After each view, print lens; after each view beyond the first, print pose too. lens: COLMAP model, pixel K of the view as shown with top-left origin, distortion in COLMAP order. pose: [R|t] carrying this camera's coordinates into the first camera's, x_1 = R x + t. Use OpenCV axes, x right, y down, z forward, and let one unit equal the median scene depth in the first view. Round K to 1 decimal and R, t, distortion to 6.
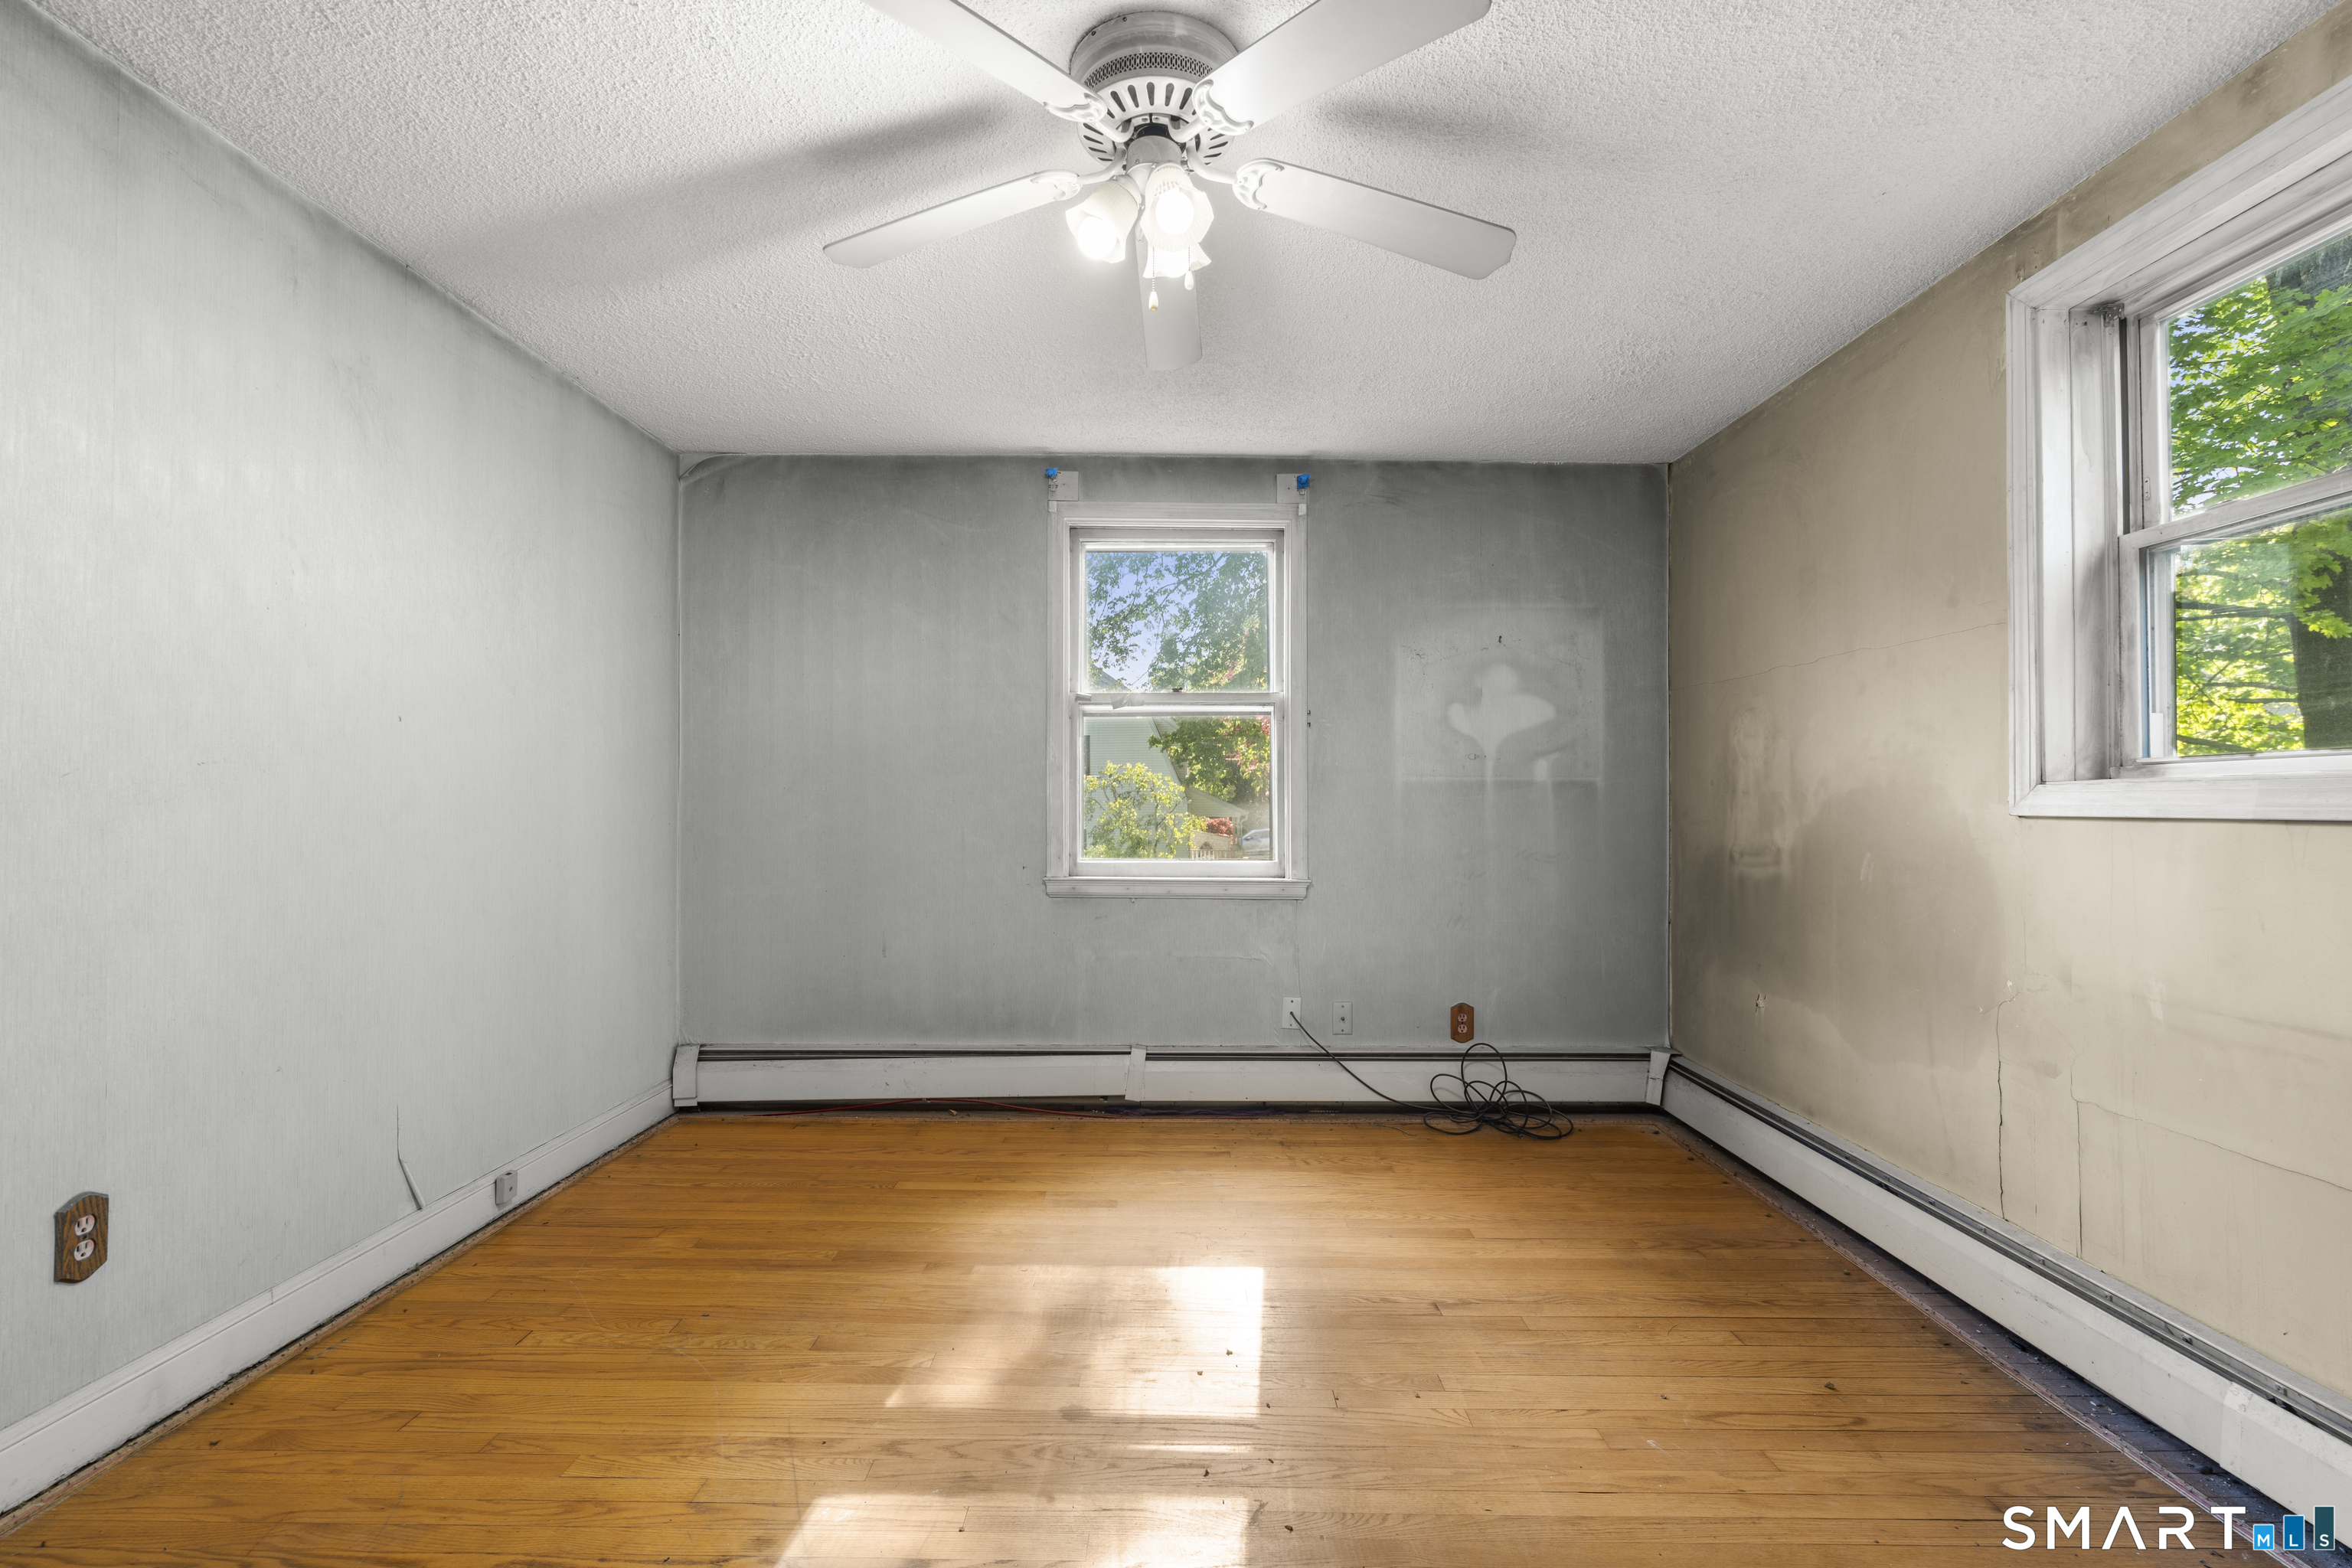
lens RADIAL K [[1053.4, 0, 1174.7], [0, 1053.4, 790.4], [0, 0, 1]] dist [-0.009589, 0.003814]
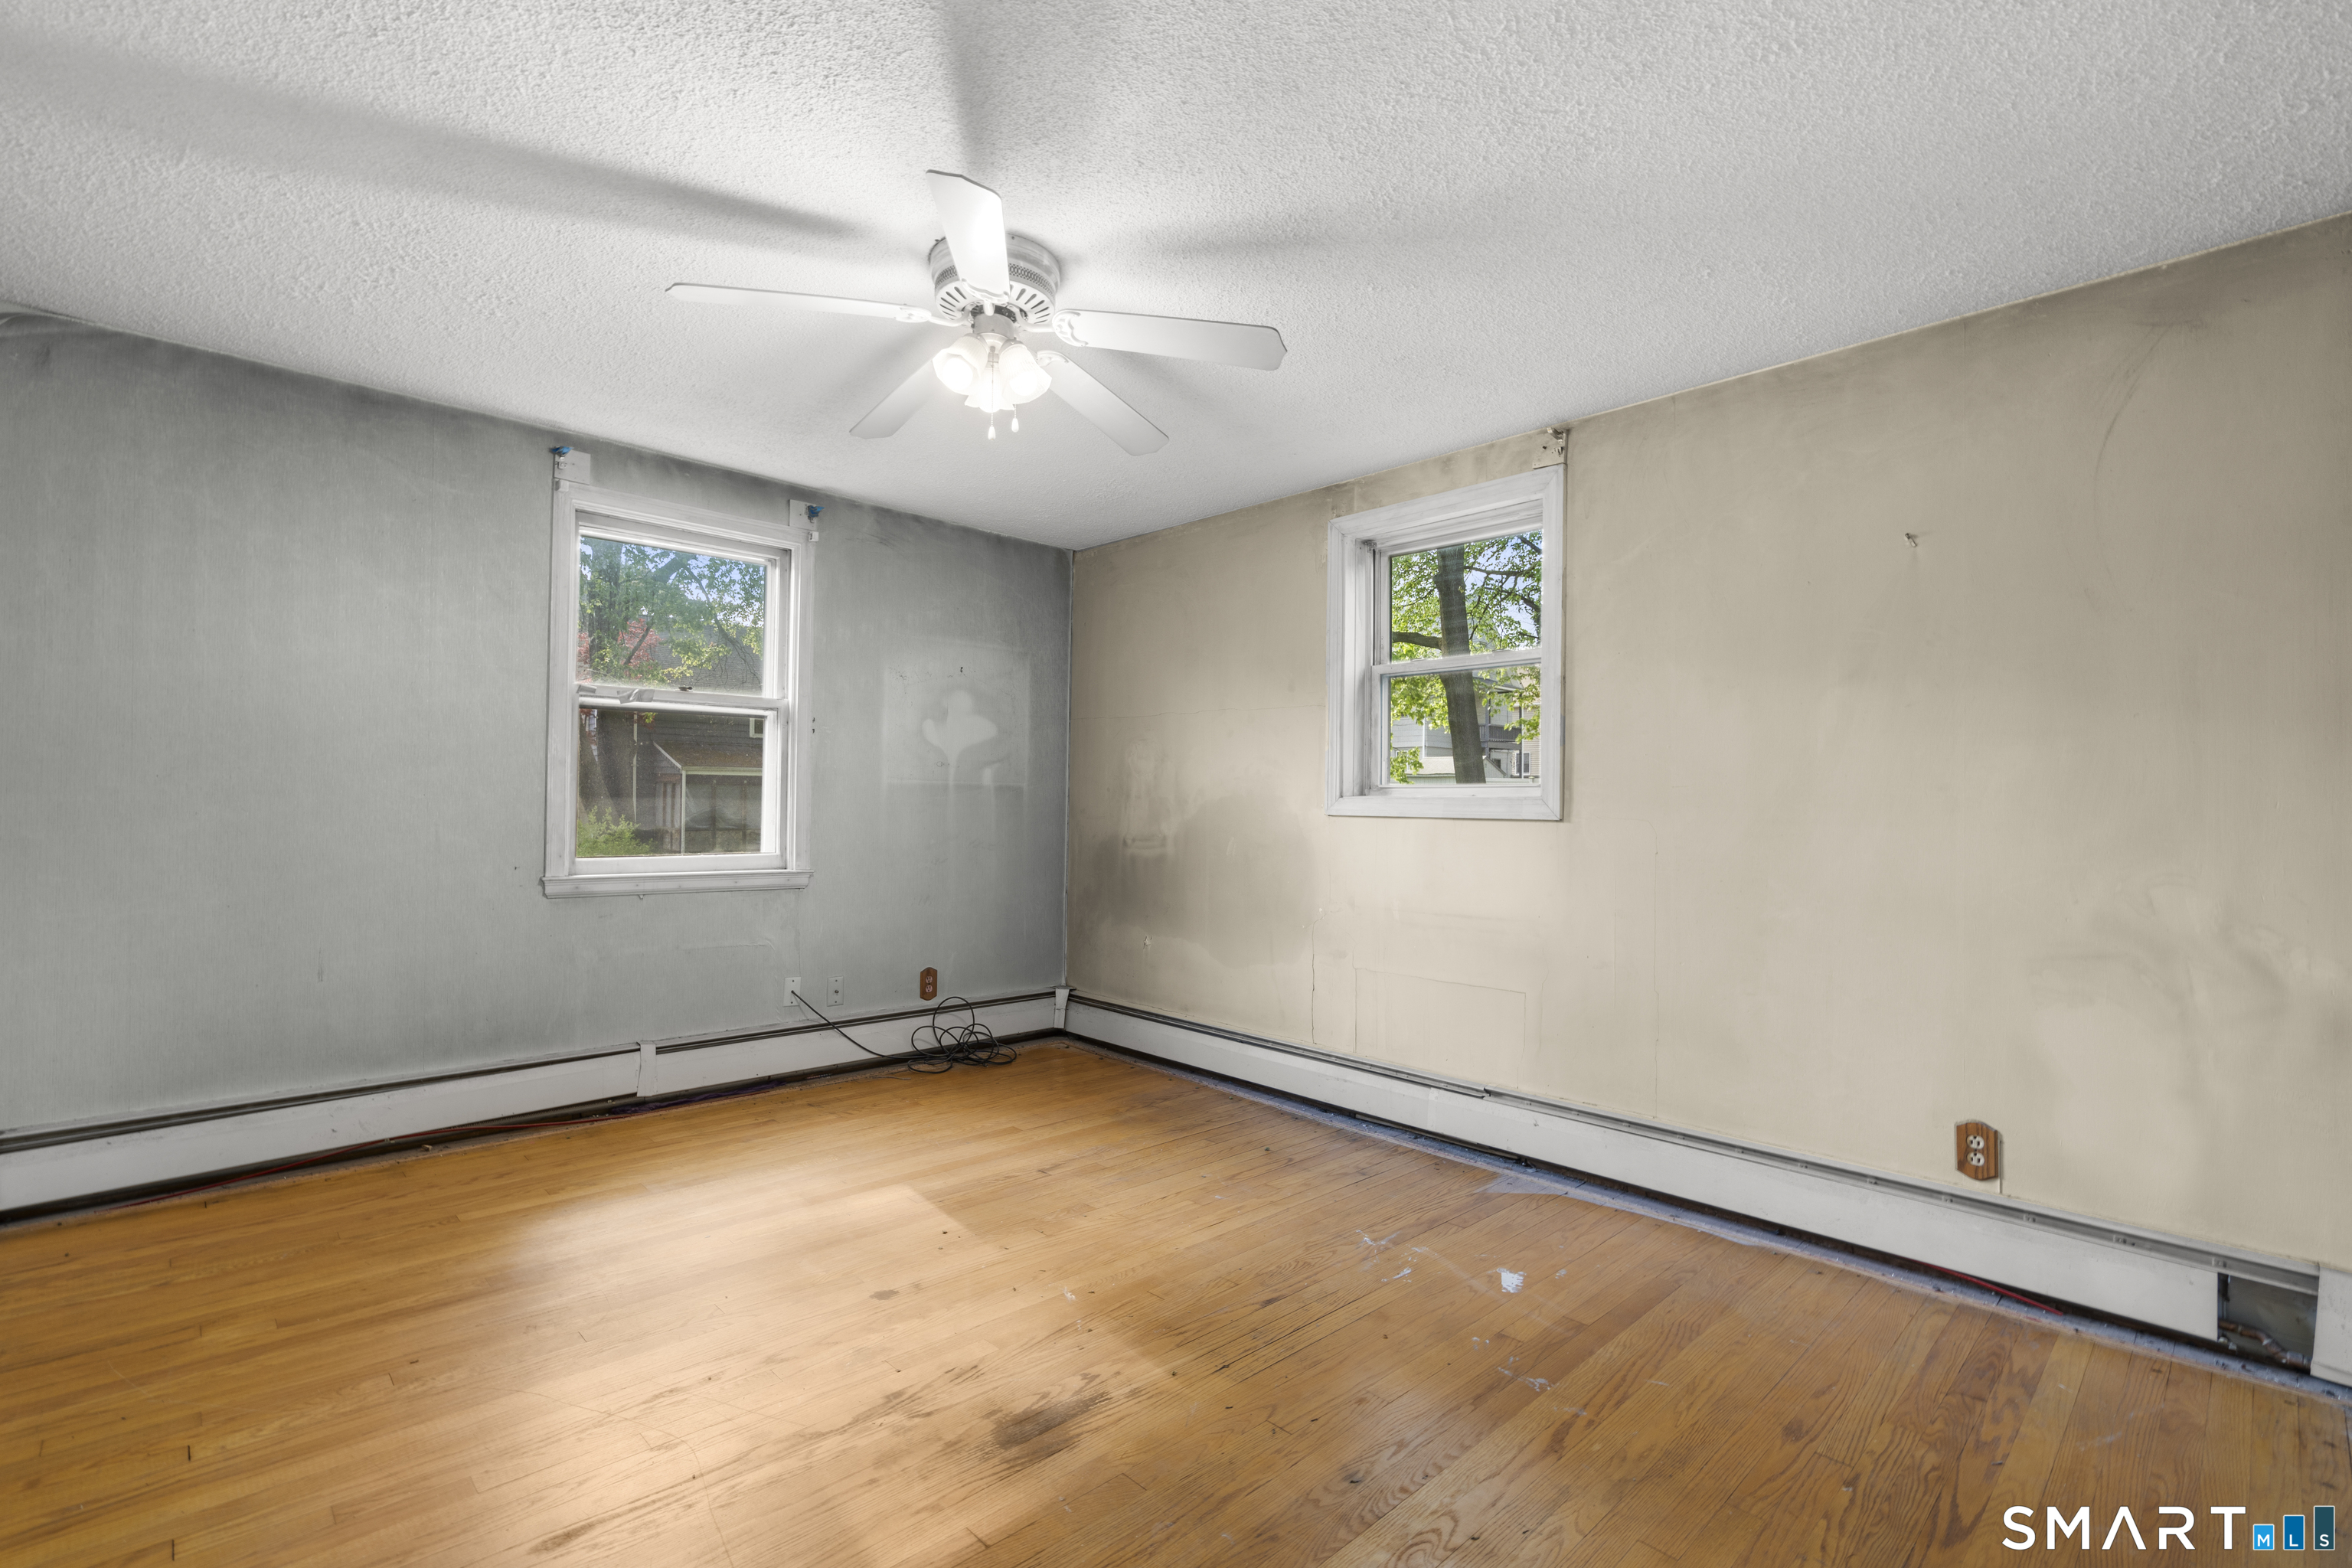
lens RADIAL K [[1053.4, 0, 1174.7], [0, 1053.4, 790.4], [0, 0, 1]] dist [-0.009589, 0.003814]
pose [[0.720759, 0.015893, 0.693004, -0.382770], [-0.020702, 0.999785, -0.001397, -0.005846], [-0.692877, -0.013340, 0.720933, -0.068436]]
